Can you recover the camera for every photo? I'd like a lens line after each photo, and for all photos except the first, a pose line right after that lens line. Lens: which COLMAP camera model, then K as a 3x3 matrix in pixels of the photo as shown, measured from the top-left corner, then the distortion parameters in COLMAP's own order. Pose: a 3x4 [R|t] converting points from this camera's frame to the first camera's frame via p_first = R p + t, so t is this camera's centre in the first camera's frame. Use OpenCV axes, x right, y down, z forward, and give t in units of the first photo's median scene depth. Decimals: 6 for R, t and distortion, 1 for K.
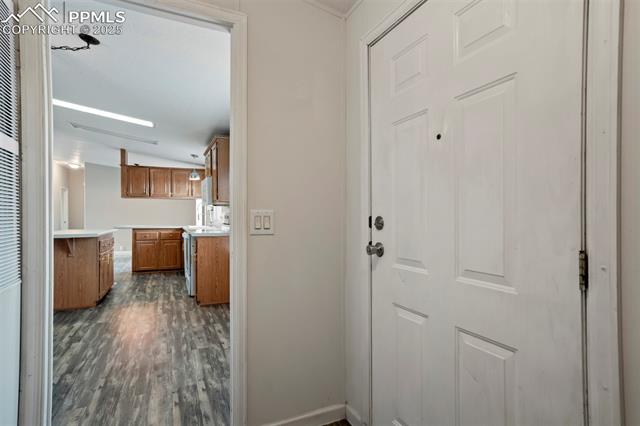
lens RADIAL K [[320.0, 0, 320.3], [0, 320.0, 216.3], [0, 0, 1]] dist [0.004193, 0.006440]
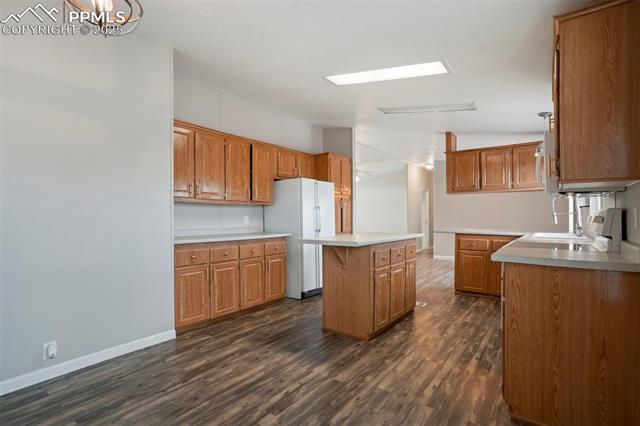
lens RADIAL K [[320.0, 0, 319.9], [0, 320.0, 215.4], [0, 0, 1]] dist [0.004193, 0.006440]
pose [[0.469891, 0.000634, -0.882724, -0.067098], [-0.001002, 0.999999, 0.000185, -0.003909], [0.882724, 0.000798, 0.469891, 0.360832]]
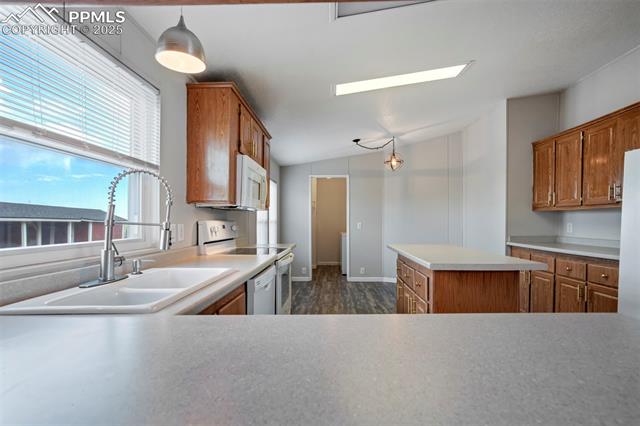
lens RADIAL K [[320.0, 0, 320.2], [0, 320.0, 228.3], [0, 0, 1]] dist [-0.002671, 0.007737]
pose [[-0.879477, -0.016236, 0.475664, -0.925656], [-0.006930, 0.999749, 0.021311, -0.005074], [-0.475890, 0.015447, -0.879369, 1.696167]]
